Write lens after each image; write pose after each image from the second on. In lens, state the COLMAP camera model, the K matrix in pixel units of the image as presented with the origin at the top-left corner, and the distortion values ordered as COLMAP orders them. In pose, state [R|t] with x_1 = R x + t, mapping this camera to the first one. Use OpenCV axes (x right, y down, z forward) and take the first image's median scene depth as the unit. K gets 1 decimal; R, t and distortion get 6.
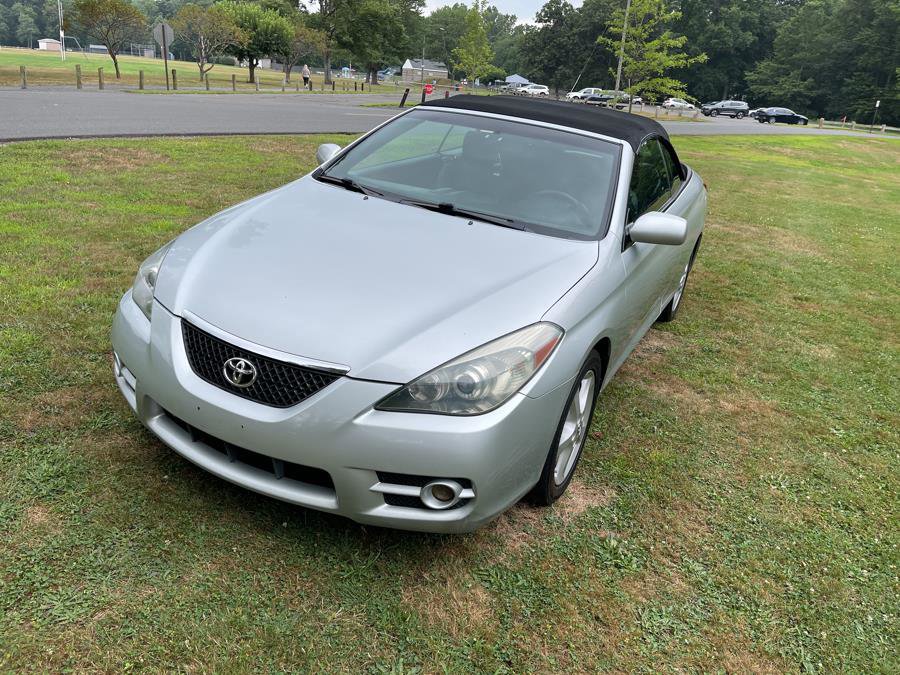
lens RADIAL K [[679.6, 0, 446.4], [0, 679.6, 339.0], [0, 0, 1]] dist [0.081443, -0.112595]
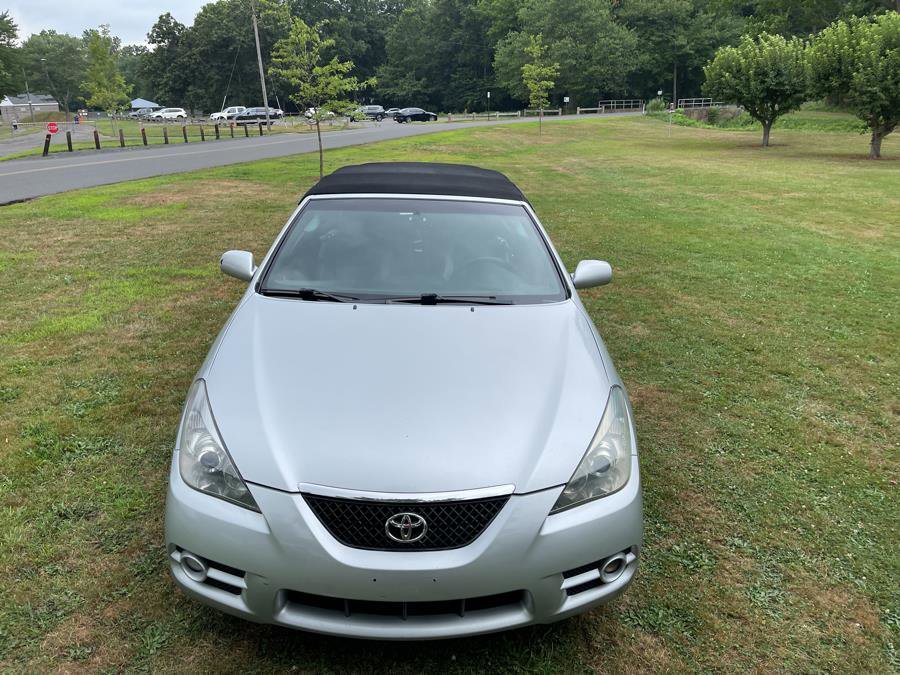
lens RADIAL K [[679.6, 0, 446.1], [0, 679.6, 330.9], [0, 0, 1]] dist [0.081443, -0.112595]
pose [[0.873124, -0.246902, 0.420350, -0.425981], [0.257514, 0.965733, 0.032353, -0.171309], [-0.413934, 0.079998, 0.906785, 0.052916]]
